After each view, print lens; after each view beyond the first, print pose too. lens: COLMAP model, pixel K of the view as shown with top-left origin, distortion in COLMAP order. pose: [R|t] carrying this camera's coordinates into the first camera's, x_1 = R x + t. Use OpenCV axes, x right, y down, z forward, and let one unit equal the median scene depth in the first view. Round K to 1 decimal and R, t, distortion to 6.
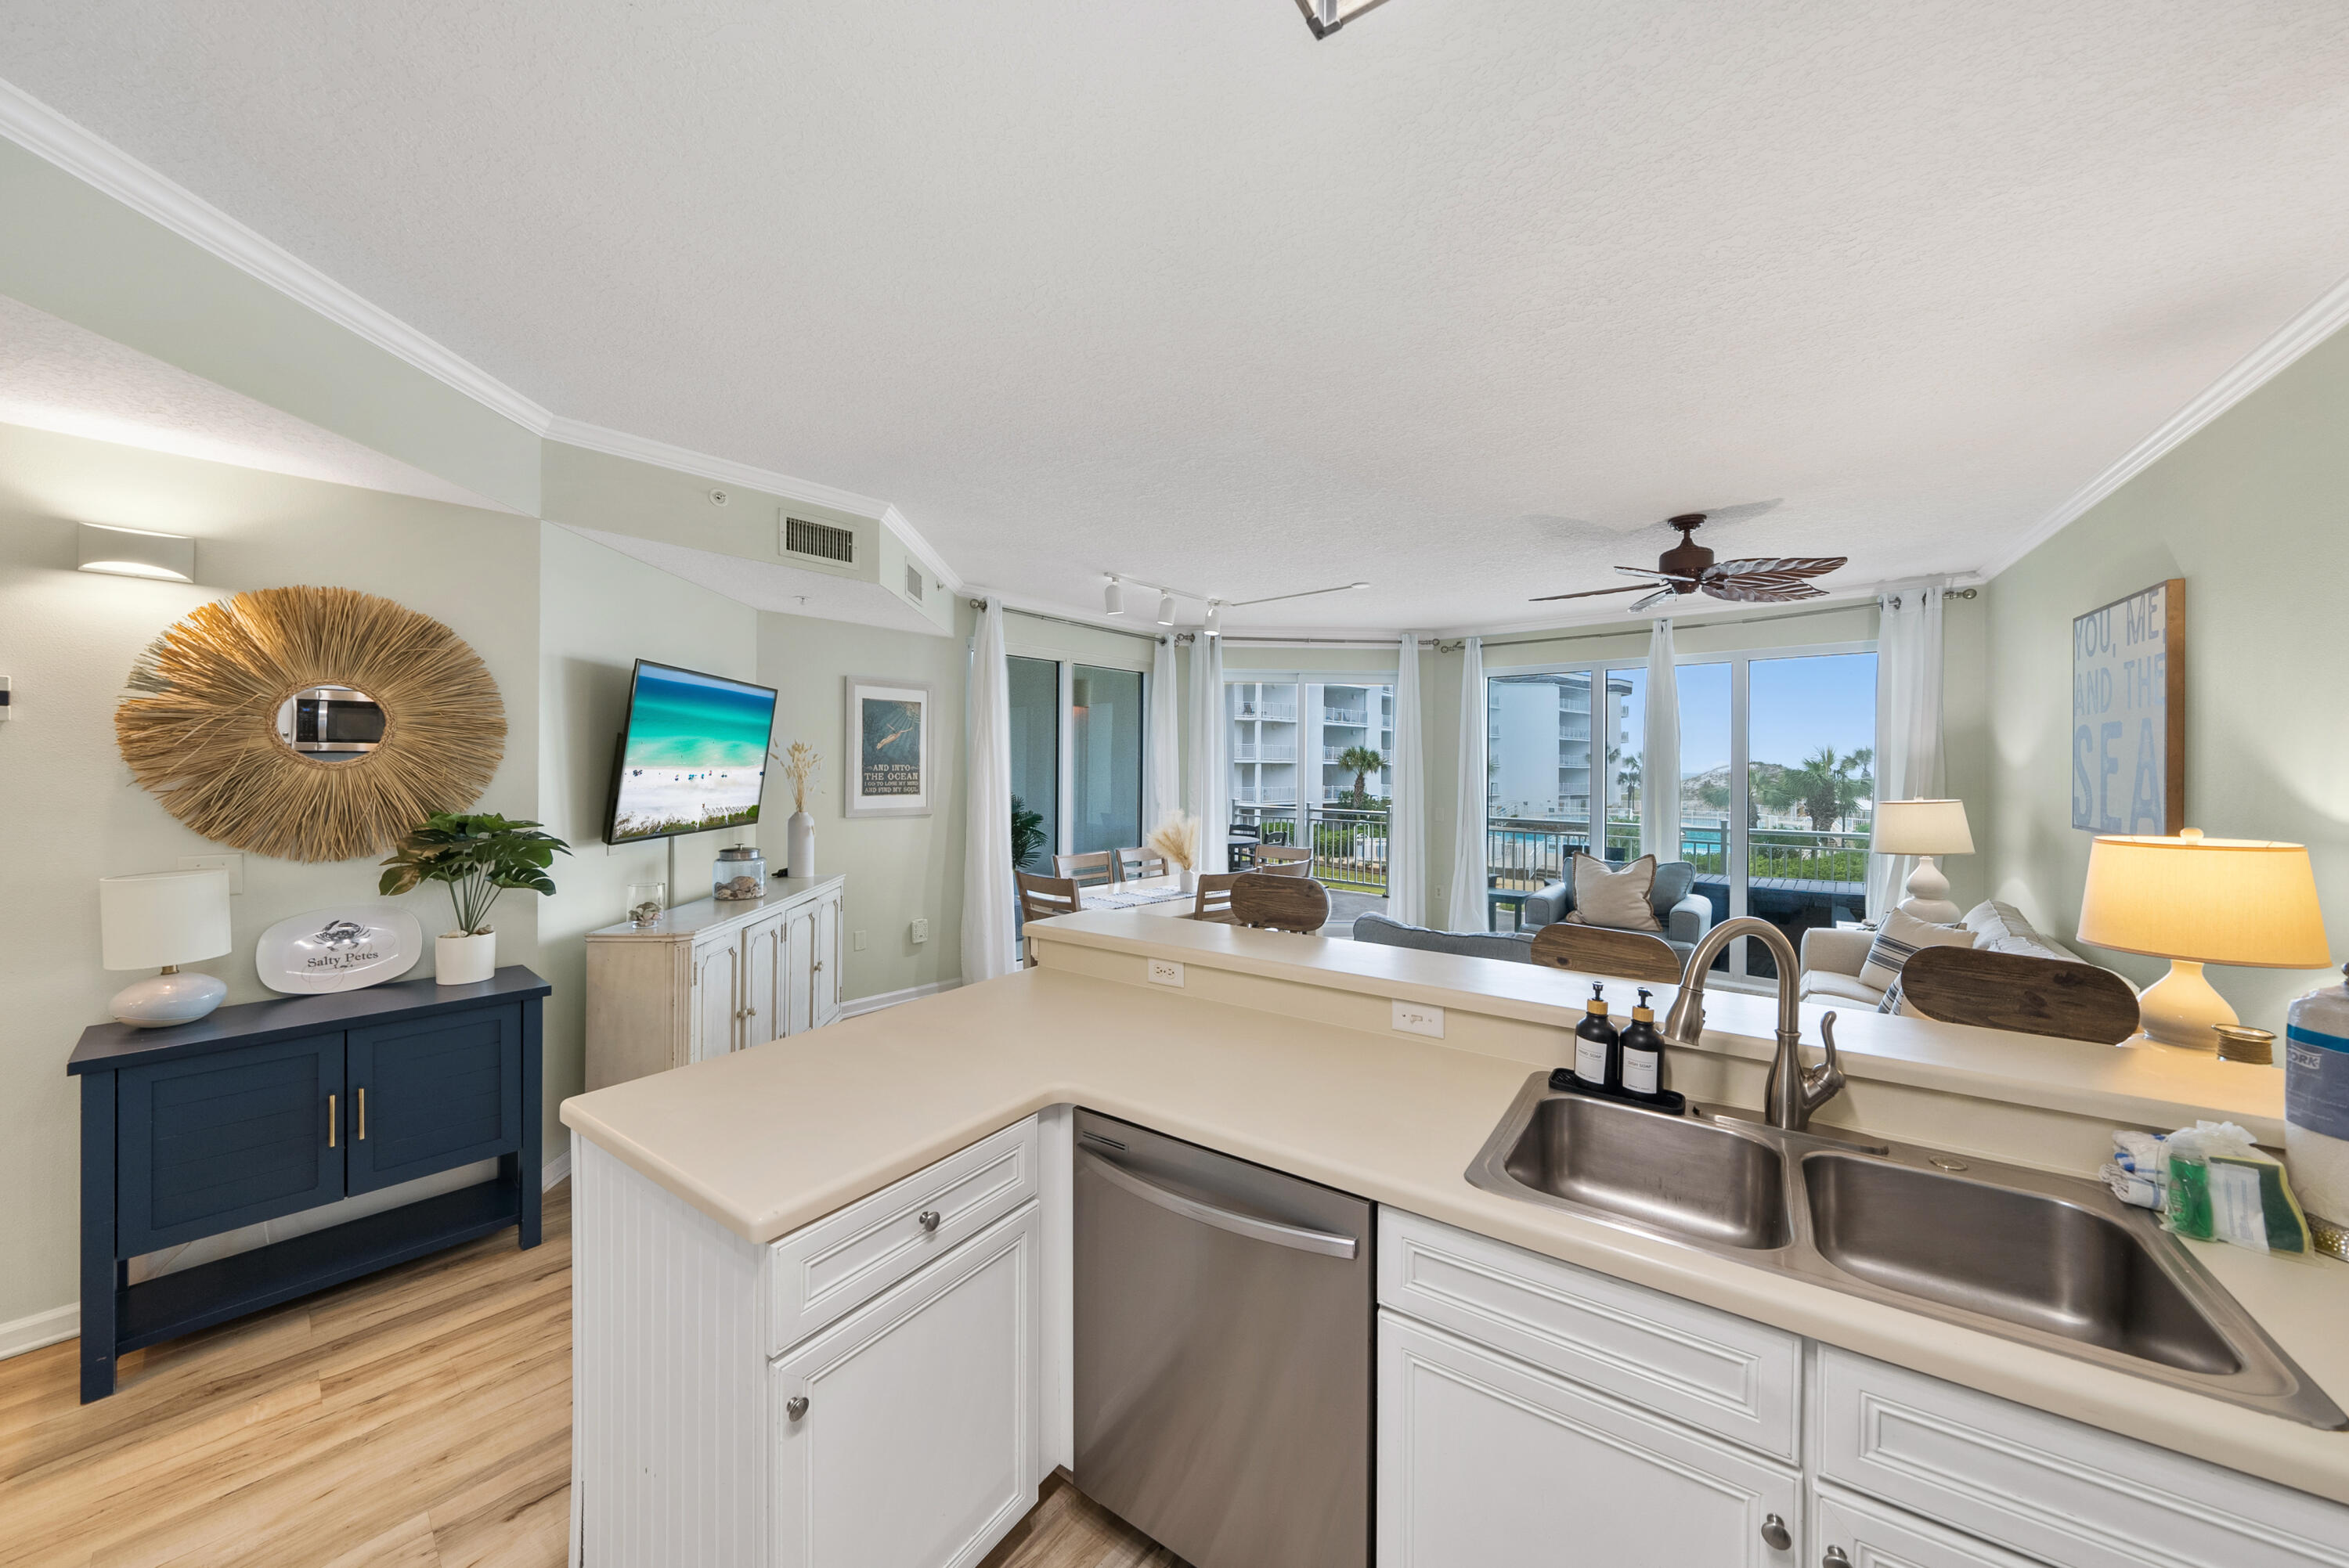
lens RADIAL K [[812.5, 0, 1177.0], [0, 812.5, 765.8], [0, 0, 1]] dist [-0.007048, -0.000092]
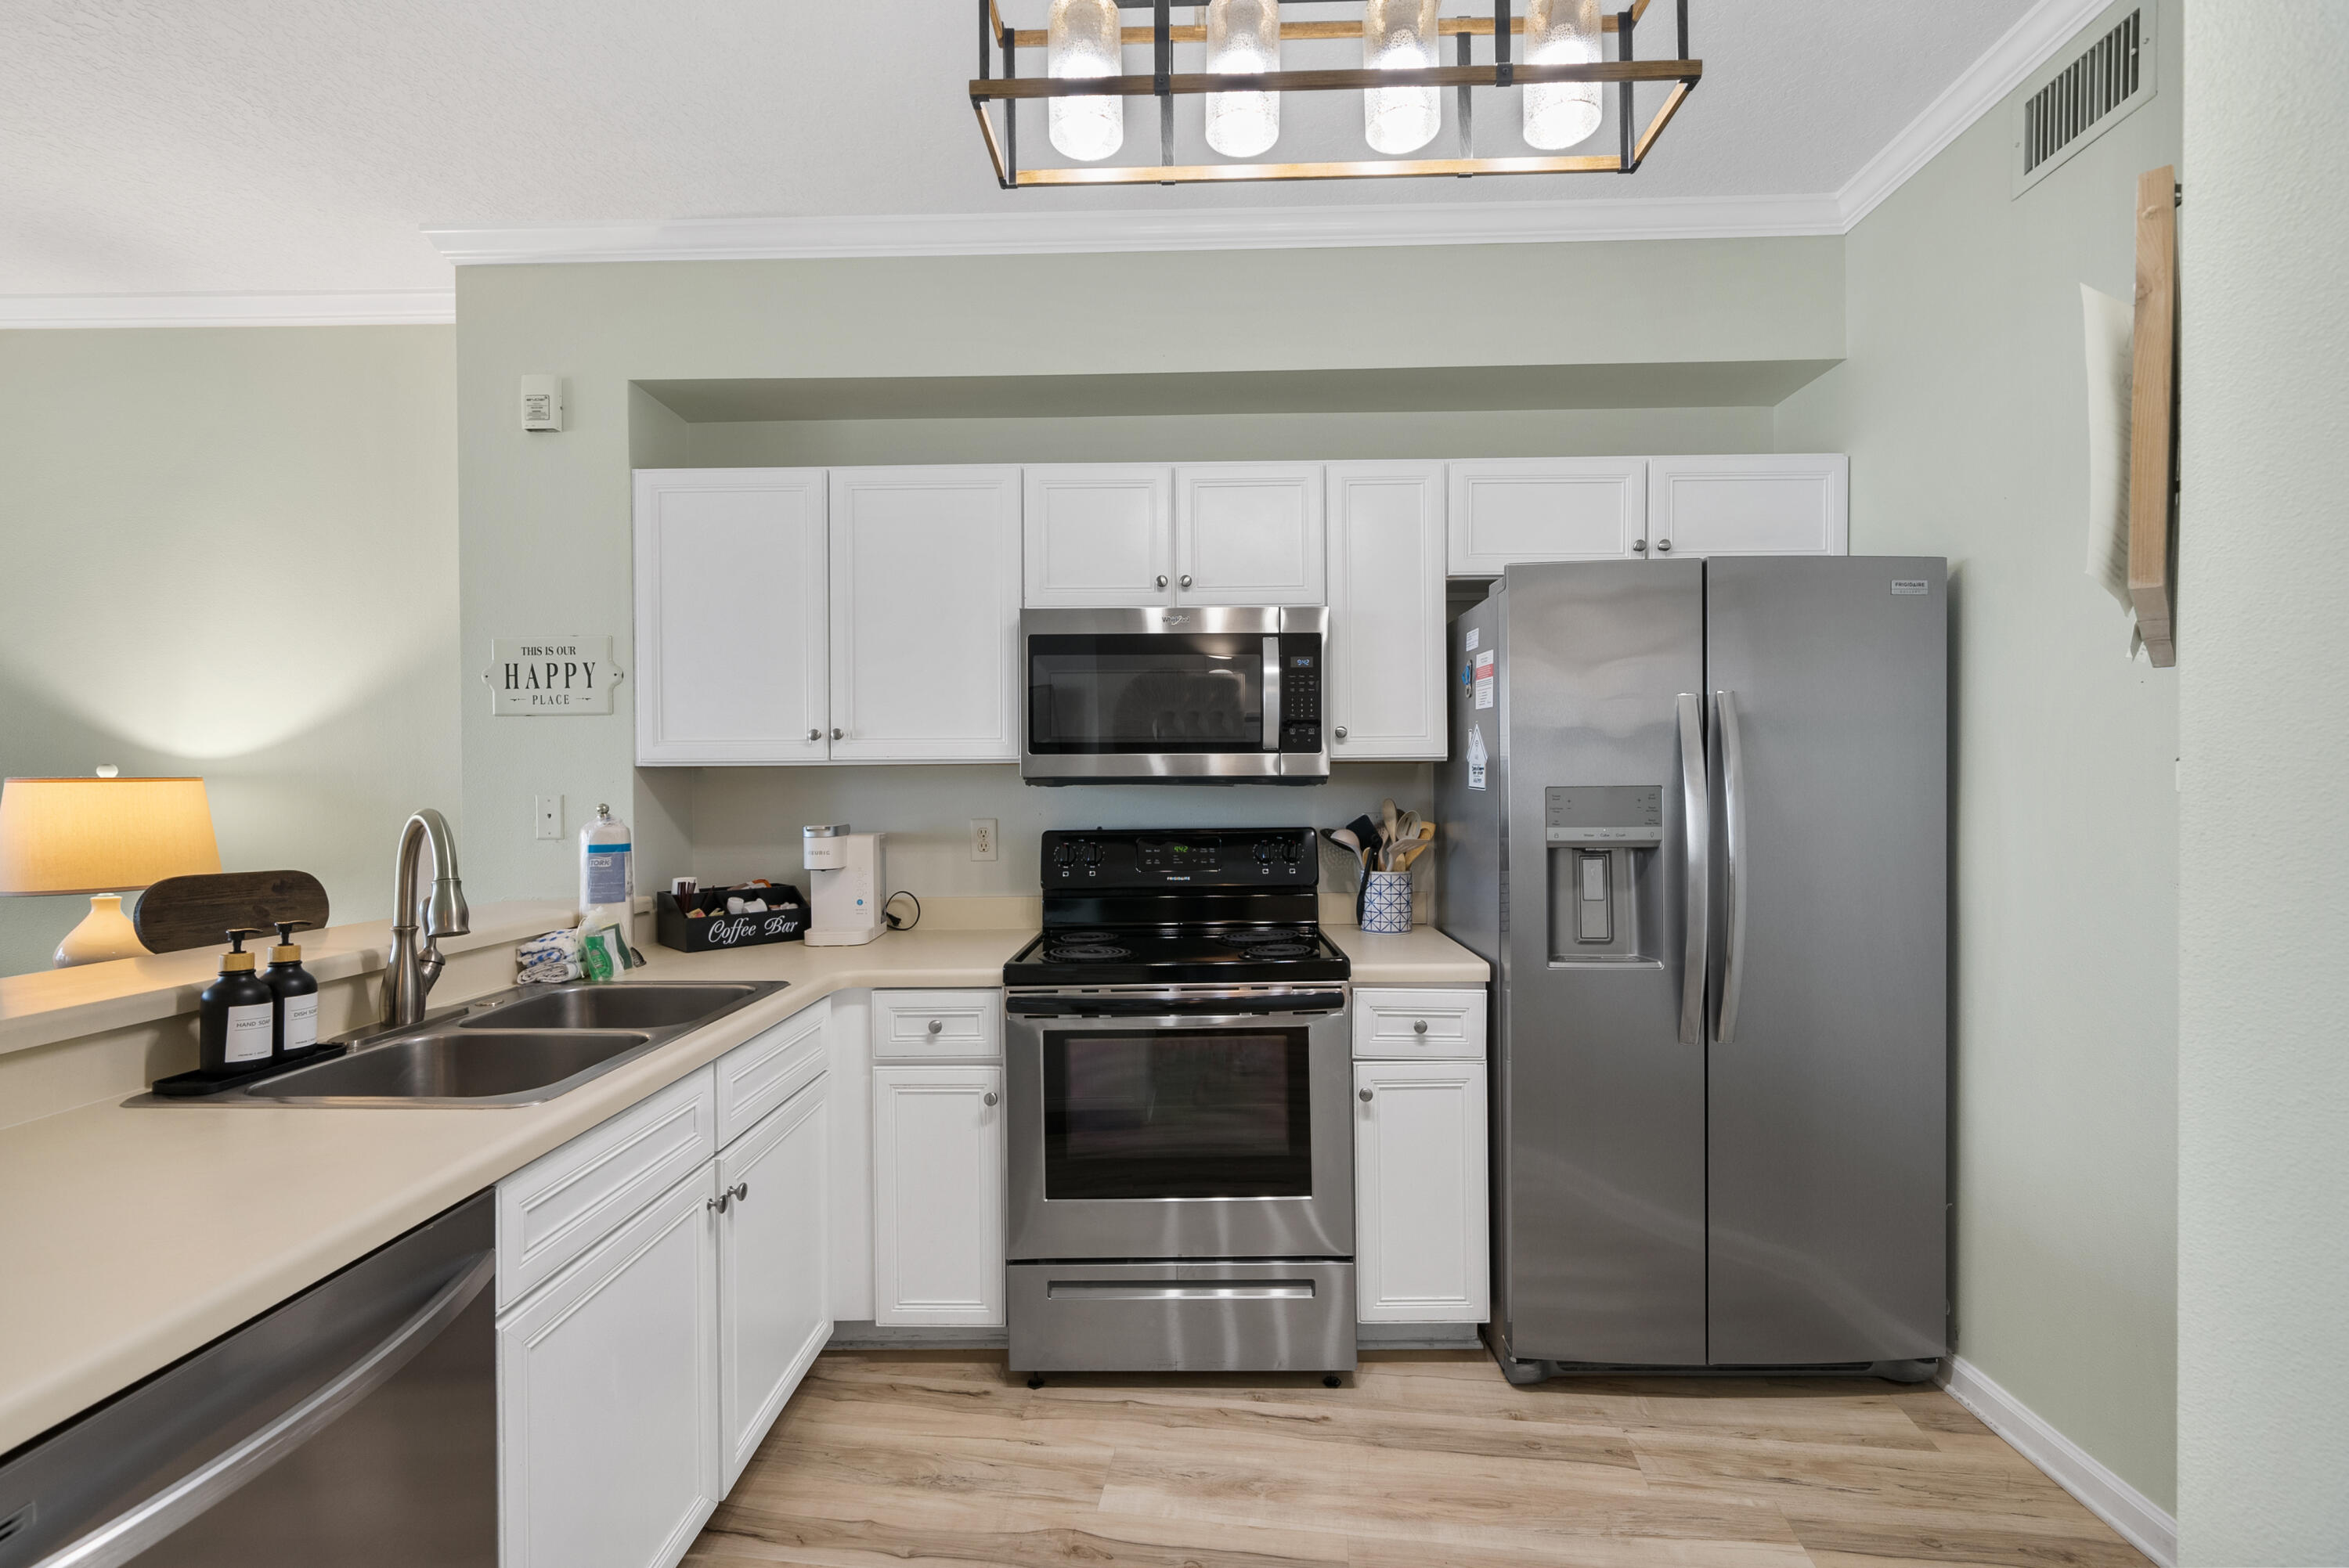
lens RADIAL K [[1004.2, 0, 1180.3], [0, 1004.2, 795.5], [0, 0, 1]] dist [-0.000510, 0.000092]
pose [[-0.550356, -0.012414, 0.834838, -0.251812], [-0.000185, 0.999891, 0.014747, 0.047446], [-0.834930, 0.007961, -0.550299, 0.280617]]
